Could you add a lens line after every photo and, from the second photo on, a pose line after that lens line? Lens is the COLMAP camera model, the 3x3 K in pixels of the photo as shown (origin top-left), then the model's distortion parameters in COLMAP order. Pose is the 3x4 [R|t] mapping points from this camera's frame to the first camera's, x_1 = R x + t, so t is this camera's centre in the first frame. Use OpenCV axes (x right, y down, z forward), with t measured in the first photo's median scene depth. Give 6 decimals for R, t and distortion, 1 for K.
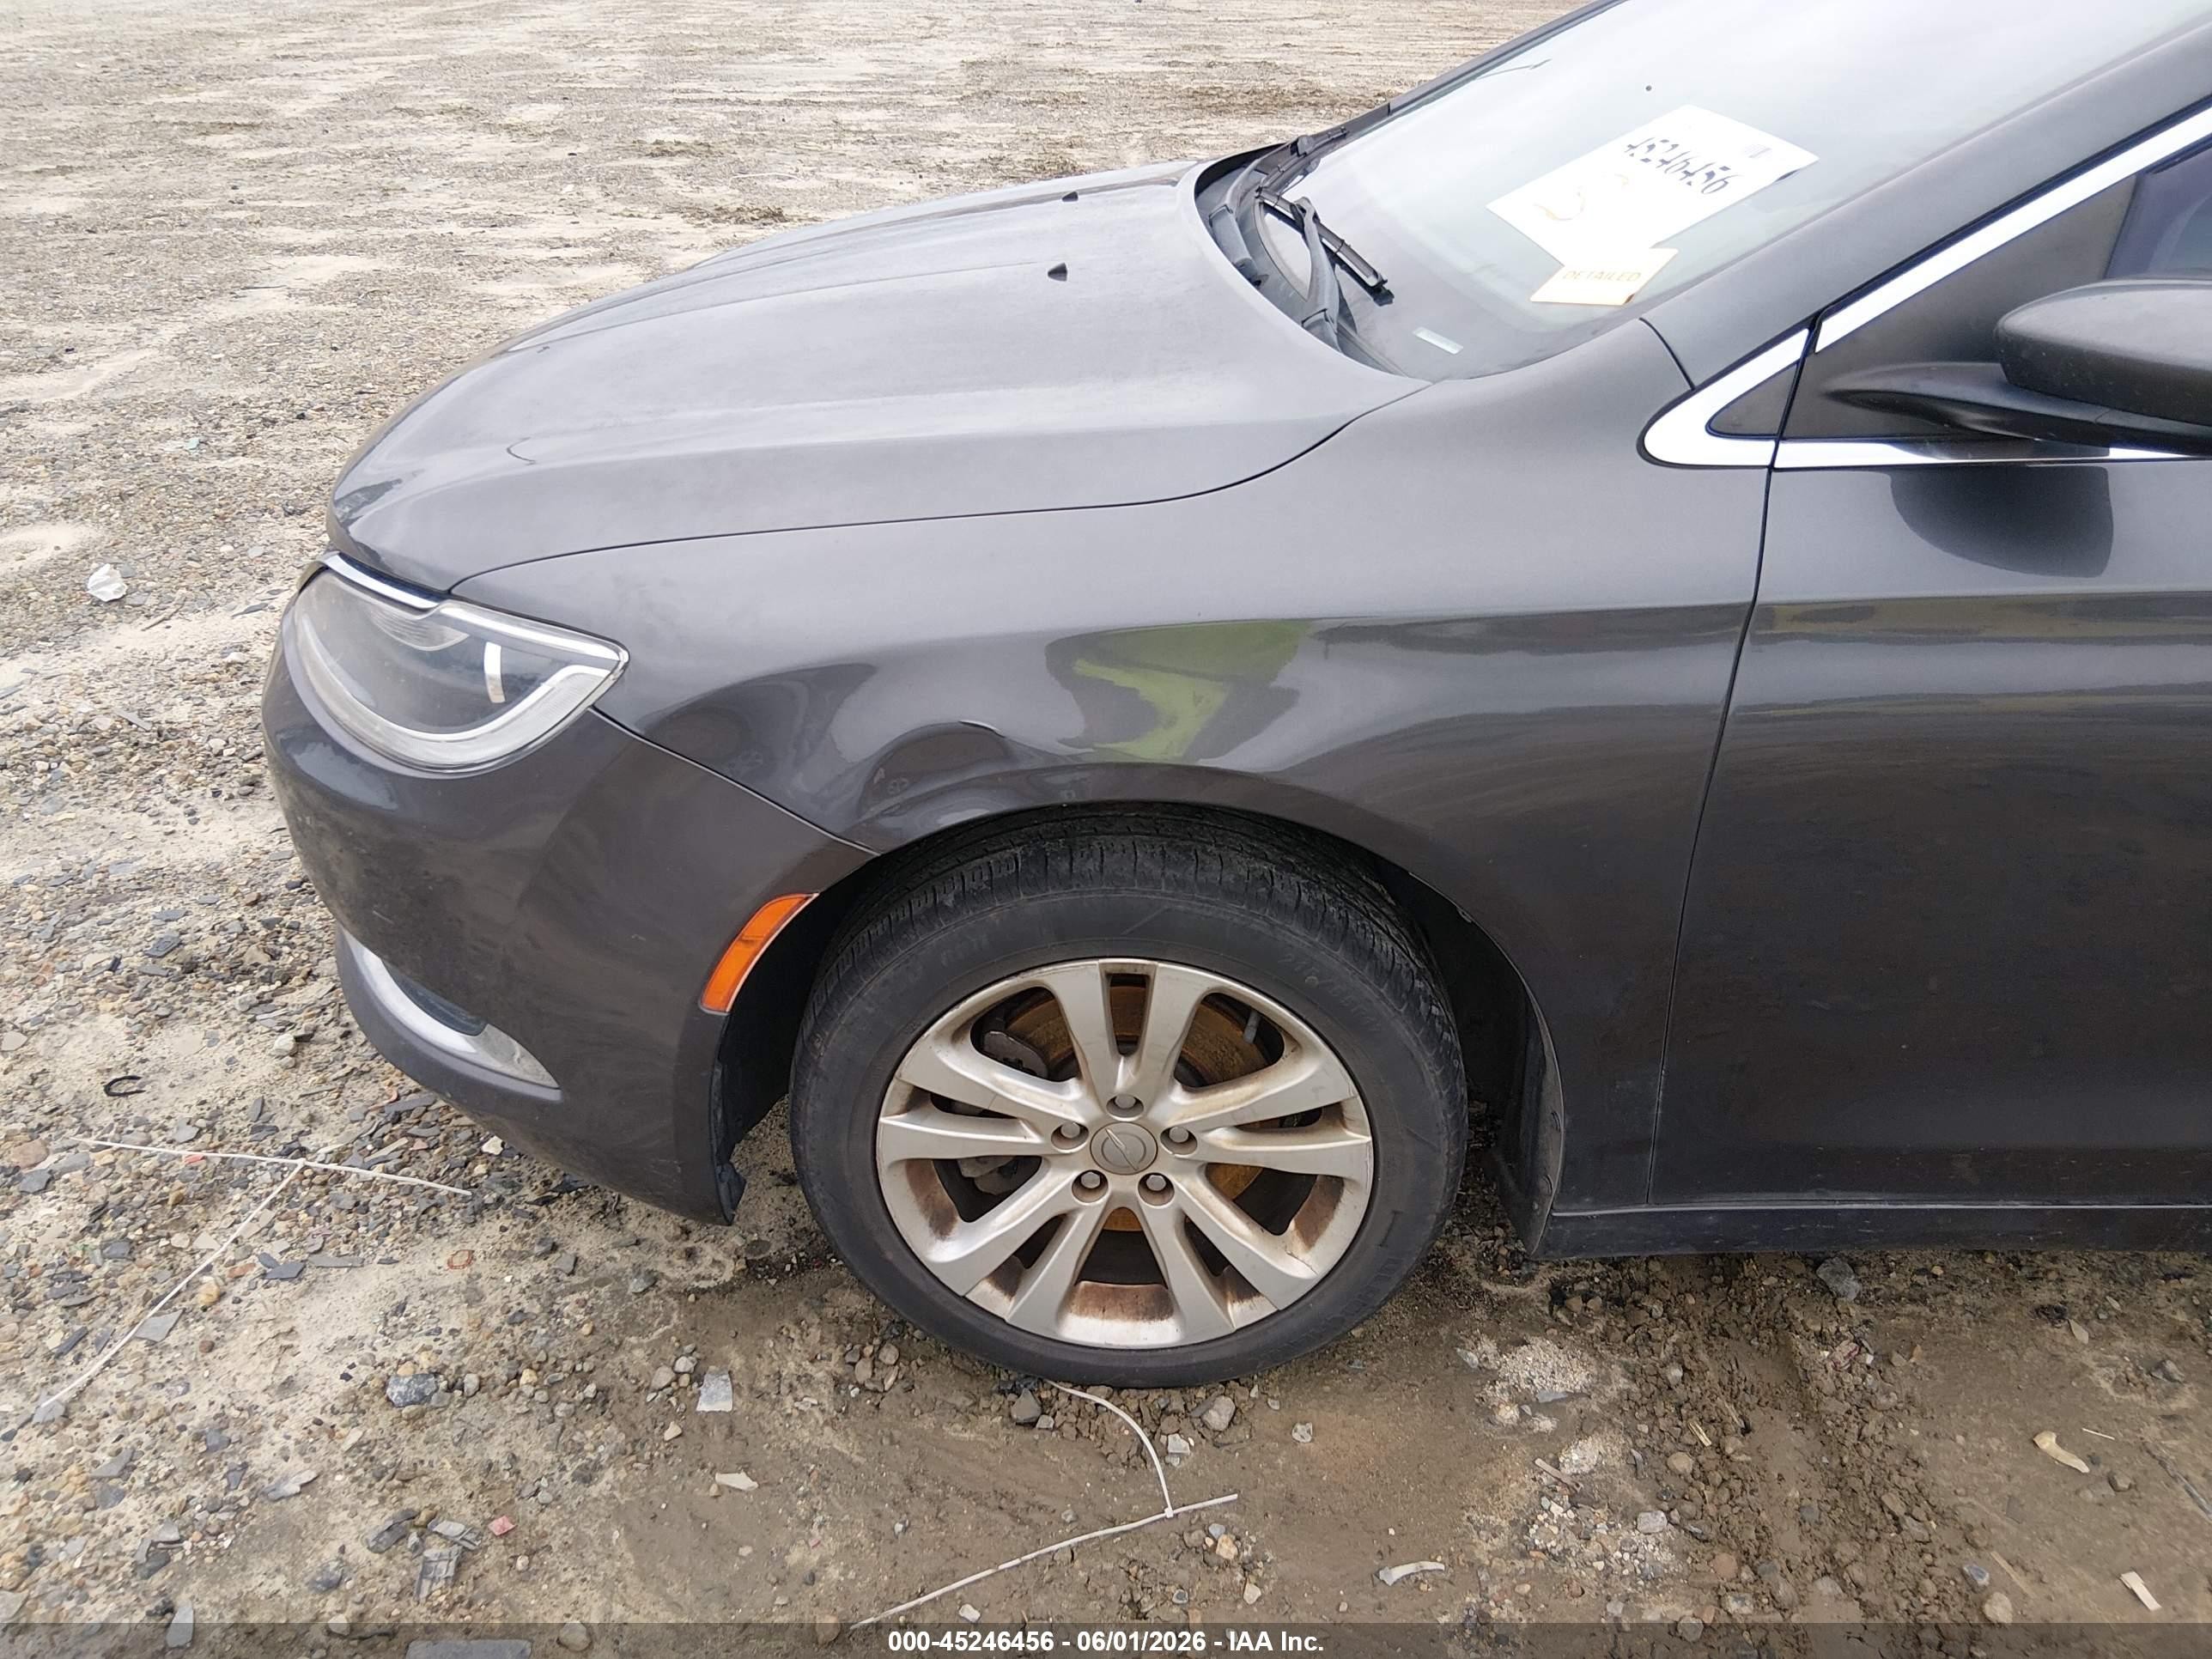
lens RADIAL K [[1667.1, 0, 1093.2], [0, 1667.1, 826.4], [0, 0, 1]] dist [0.072843, -0.120522]
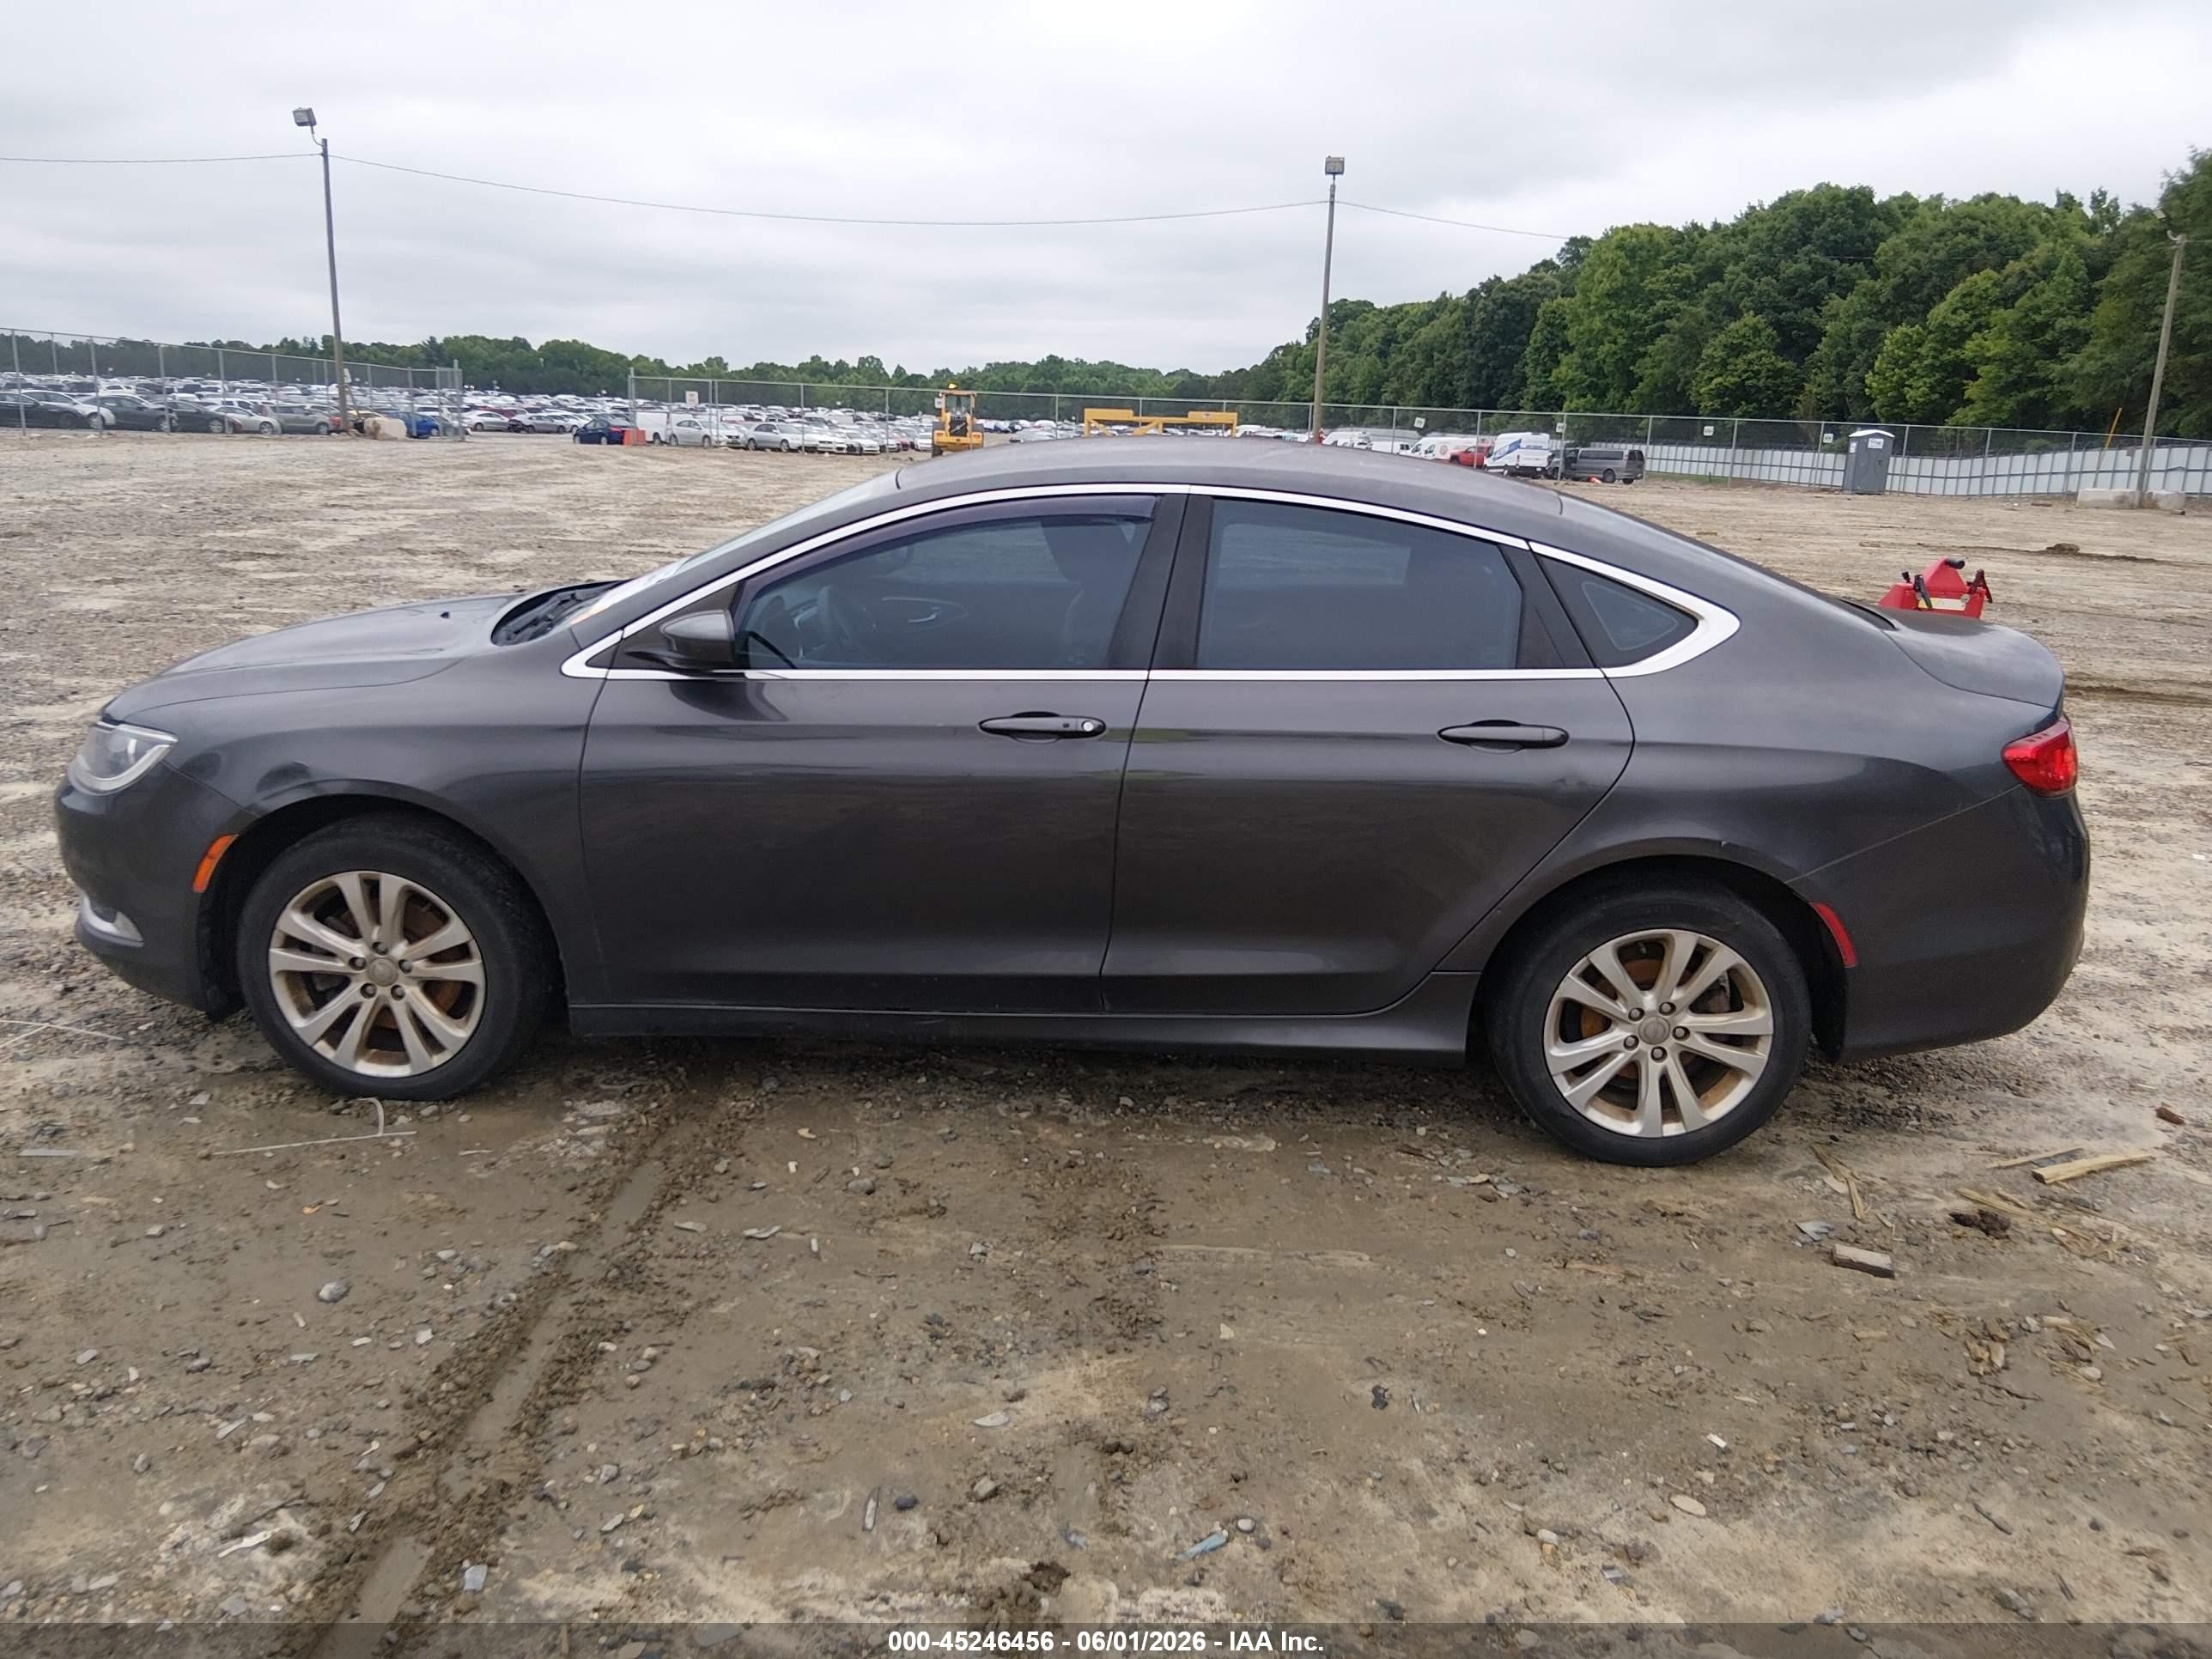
lens RADIAL K [[1667.1, 0, 1107.0], [0, 1667.1, 829.6], [0, 0, 1]] dist [0.072843, -0.120522]
pose [[0.999338, 0.033952, -0.013065, 0.980331], [-0.036133, 0.968061, -0.248099, 0.514162], [0.004224, 0.248407, 0.968647, -1.201958]]
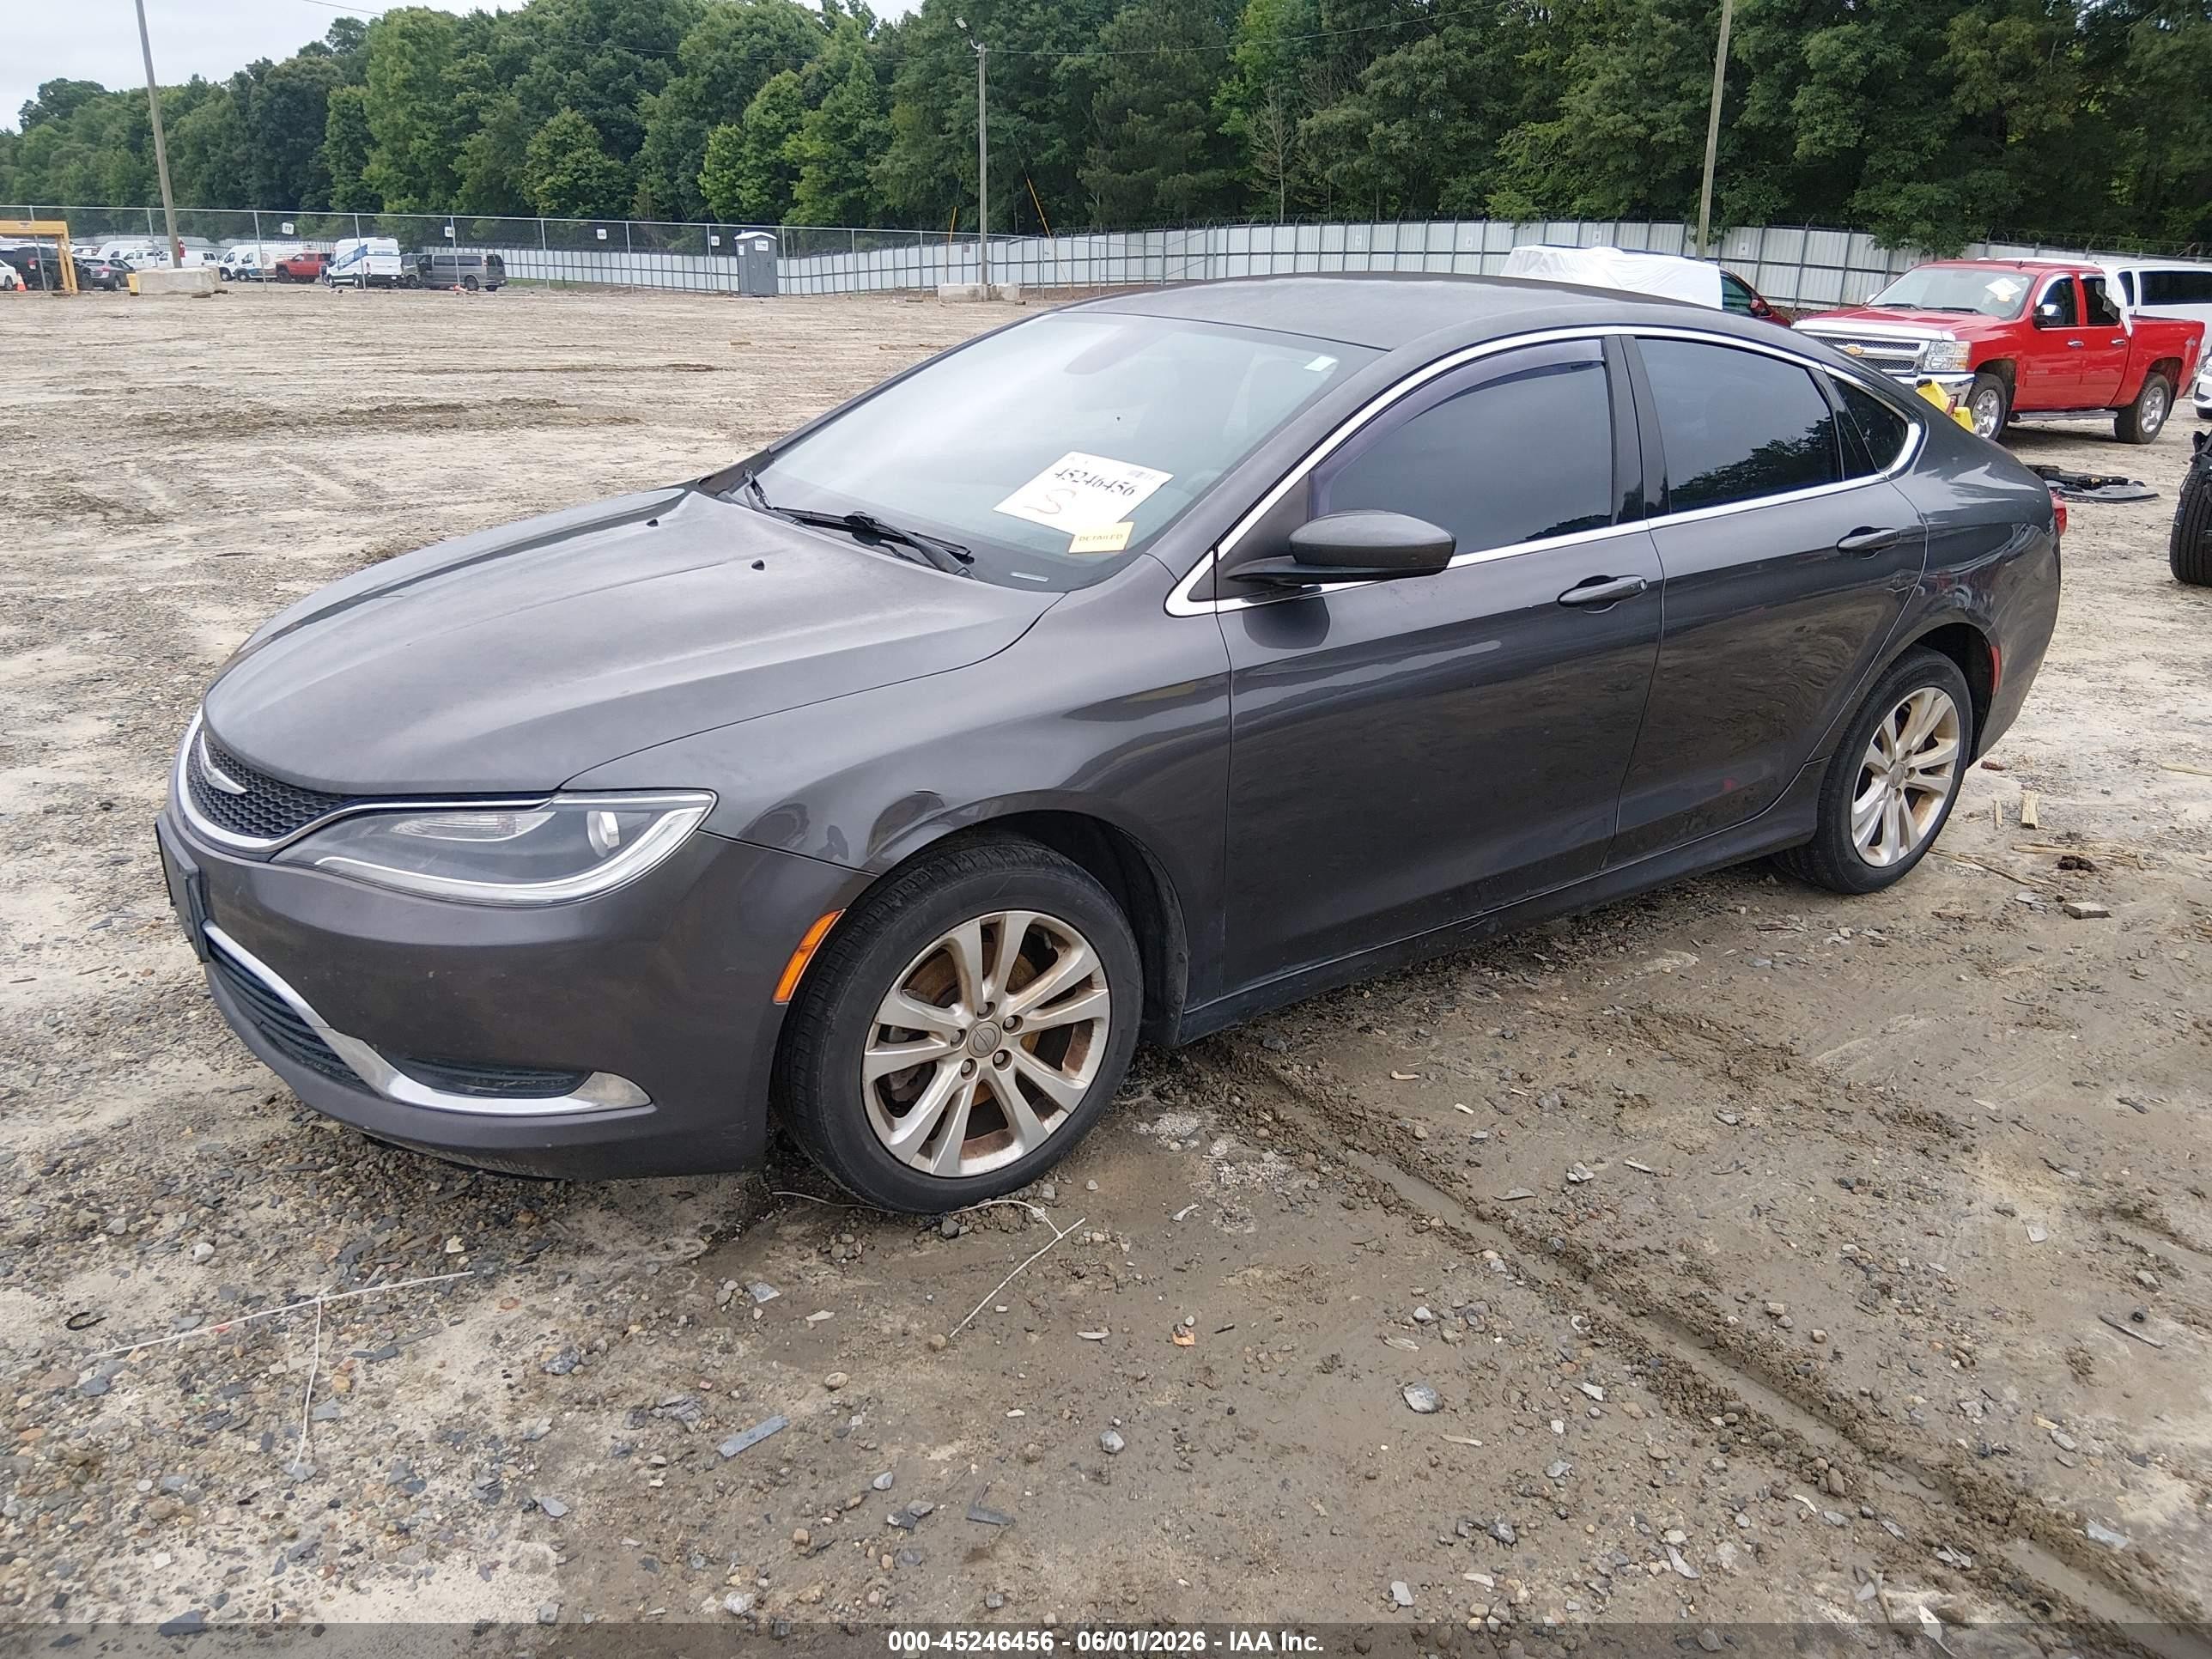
lens RADIAL K [[1667.1, 0, 1103.5], [0, 1667.1, 832.5], [0, 0, 1]] dist [0.072843, -0.120522]
pose [[0.801929, -0.188910, 0.566766, -0.784231], [0.272216, 0.960026, -0.065175, 0.127596], [-0.531798, 0.206549, 0.821297, -0.505354]]
